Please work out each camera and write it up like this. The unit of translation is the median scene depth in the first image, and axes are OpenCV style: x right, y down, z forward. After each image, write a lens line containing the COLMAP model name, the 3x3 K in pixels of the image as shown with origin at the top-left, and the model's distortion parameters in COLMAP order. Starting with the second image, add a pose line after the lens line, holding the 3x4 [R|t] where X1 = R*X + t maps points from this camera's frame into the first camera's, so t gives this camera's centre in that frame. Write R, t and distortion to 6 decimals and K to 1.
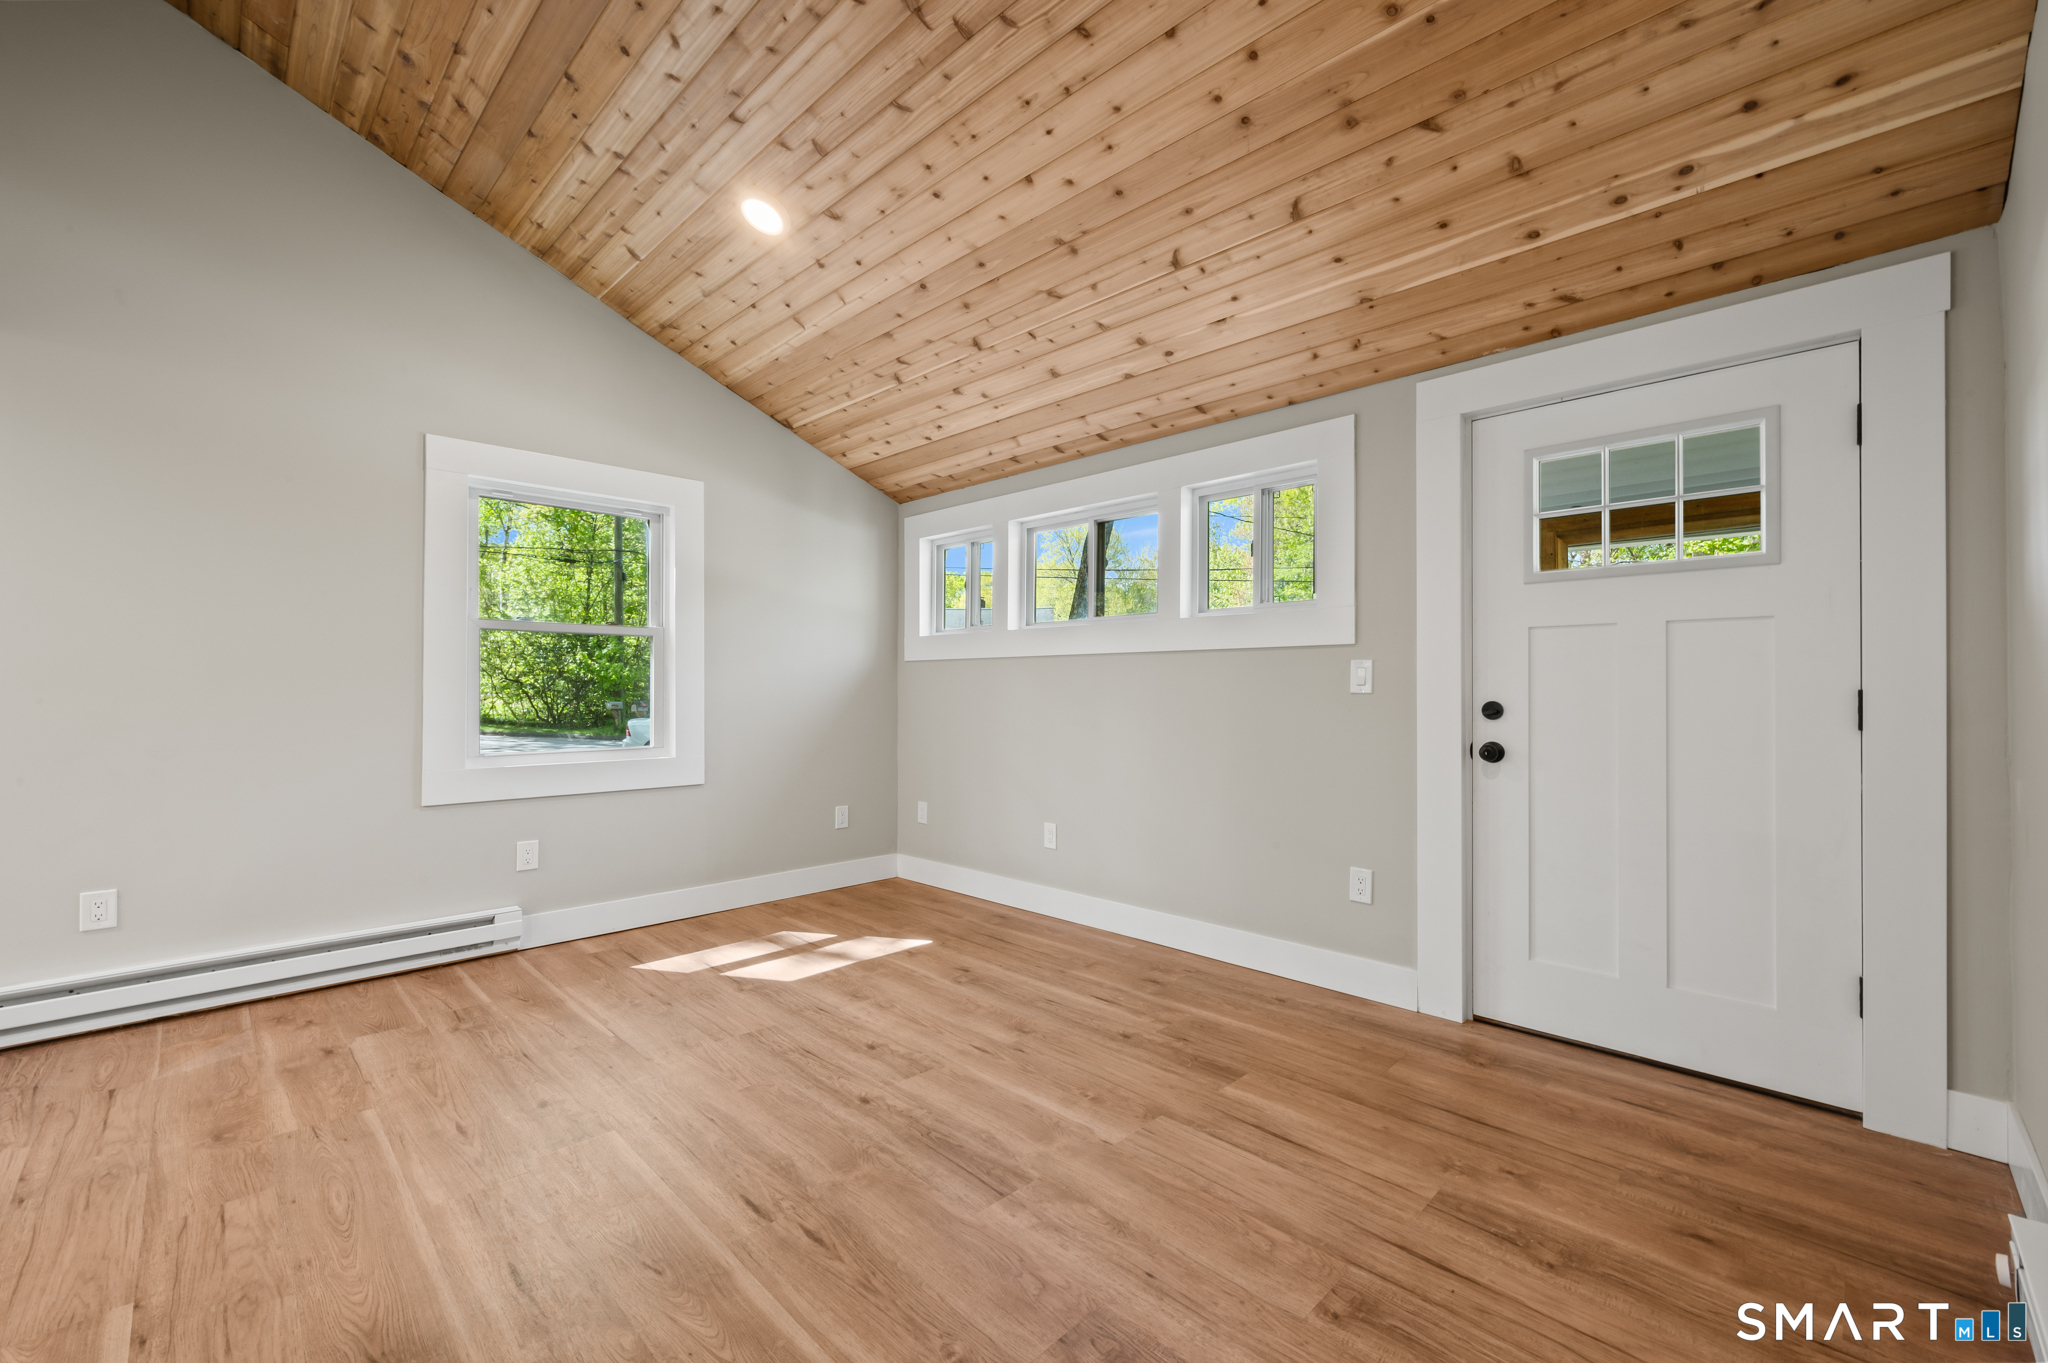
lens RADIAL K [[811.4, 0, 990.2], [0, 811.4, 685.6], [0, 0, 1]] dist [-0.001248, 0.000101]
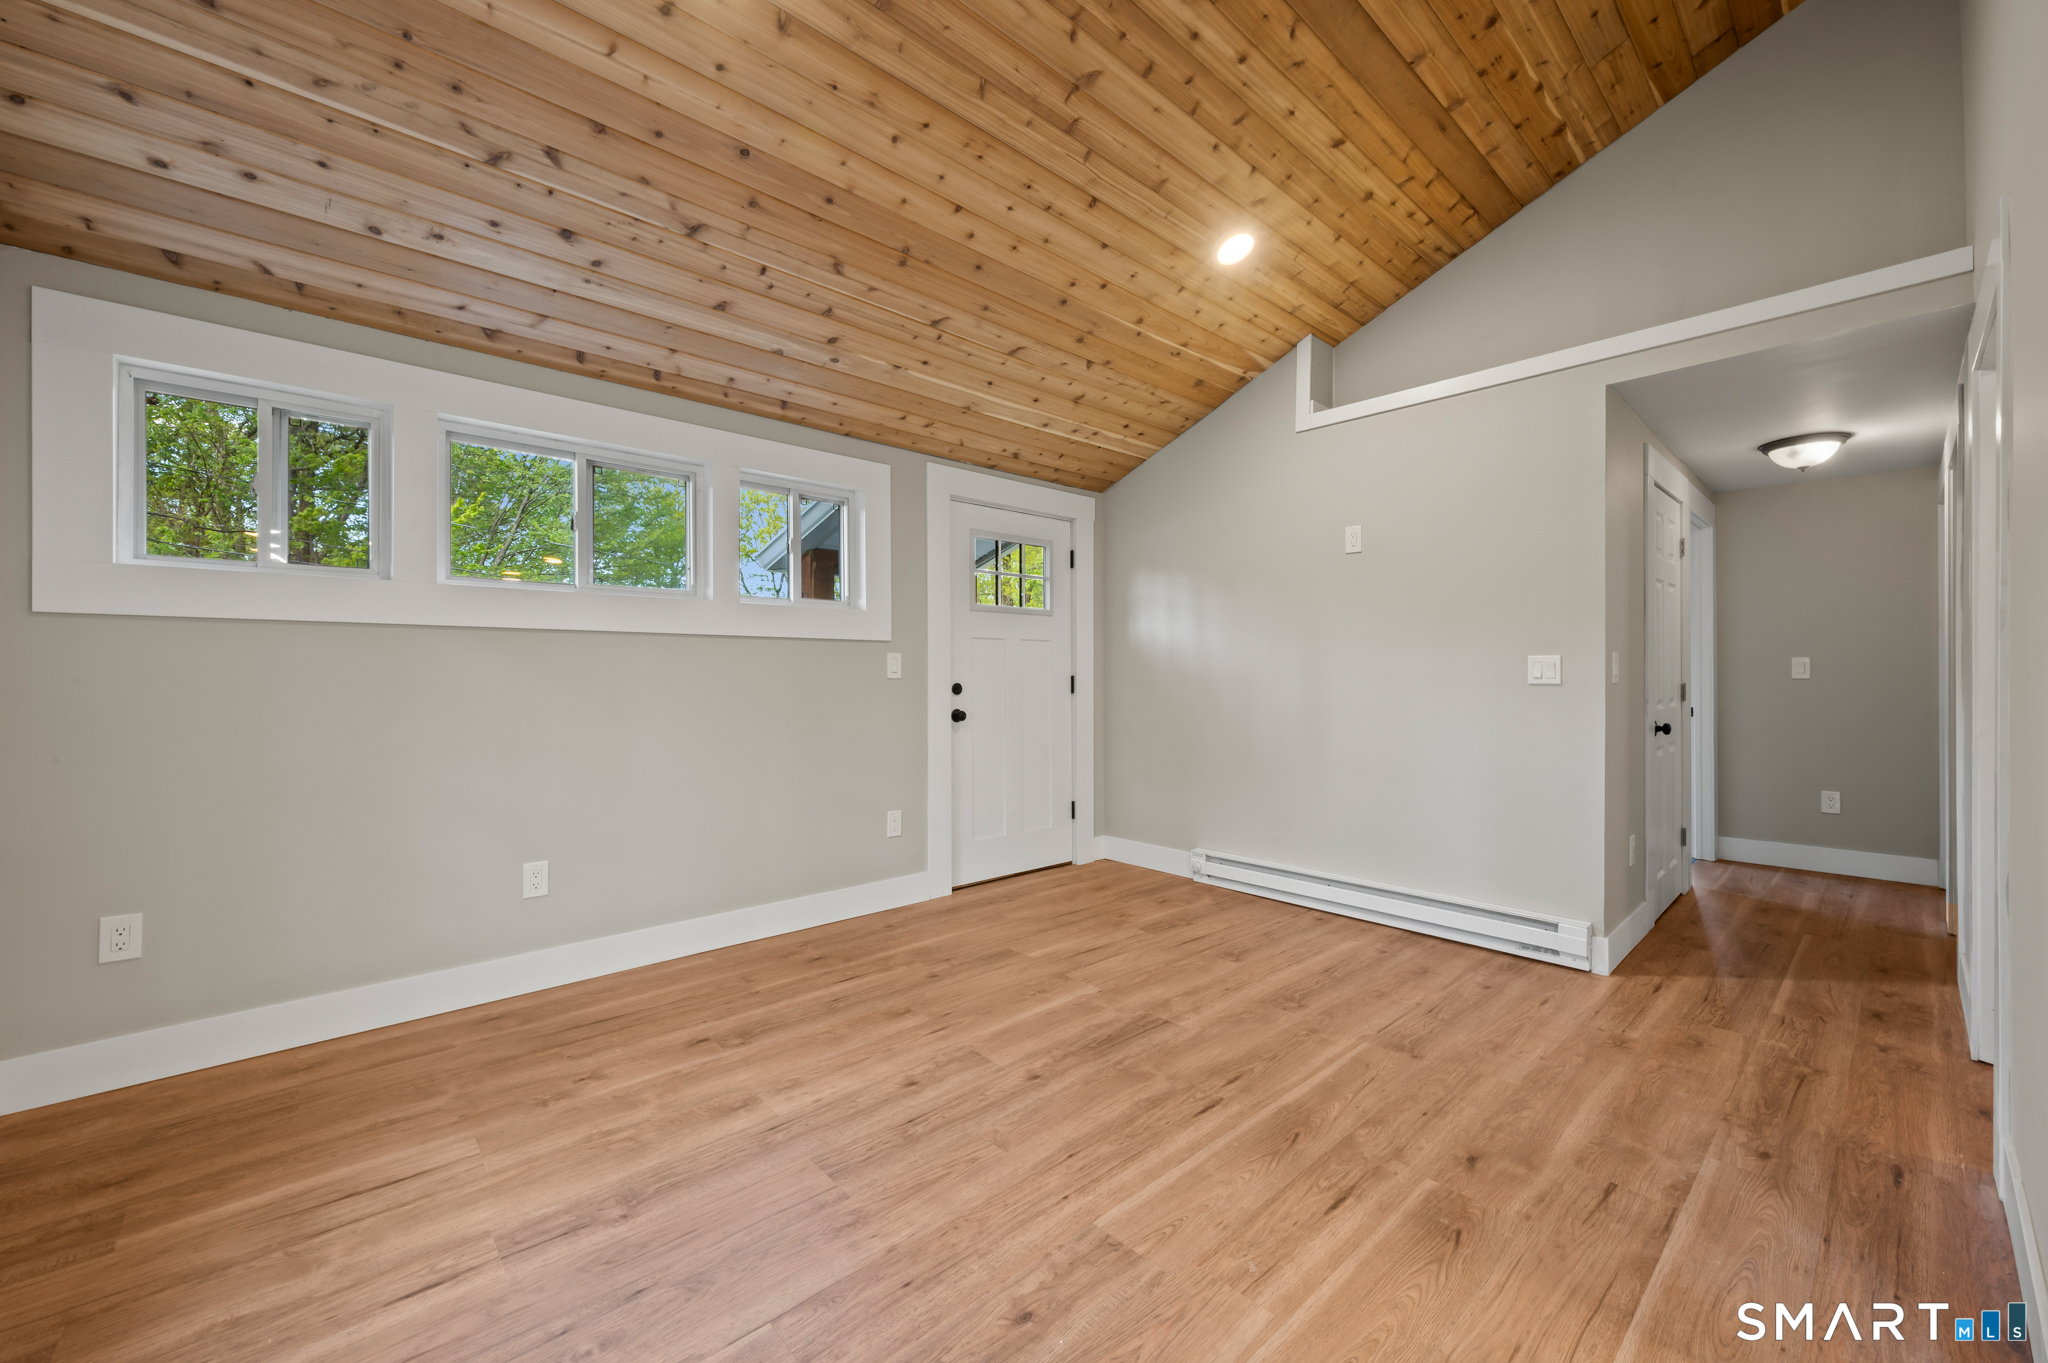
lens RADIAL K [[858.1, 0, 1052.1], [0, 858.1, 670.2], [0, 0, 1]] dist [-0.000735, -0.000305]
pose [[-0.001143, 0.005394, 0.999985, -1.064702], [-0.004272, 0.999976, -0.005399, 0.002736], [-0.999990, -0.004278, -0.001120, 0.841498]]
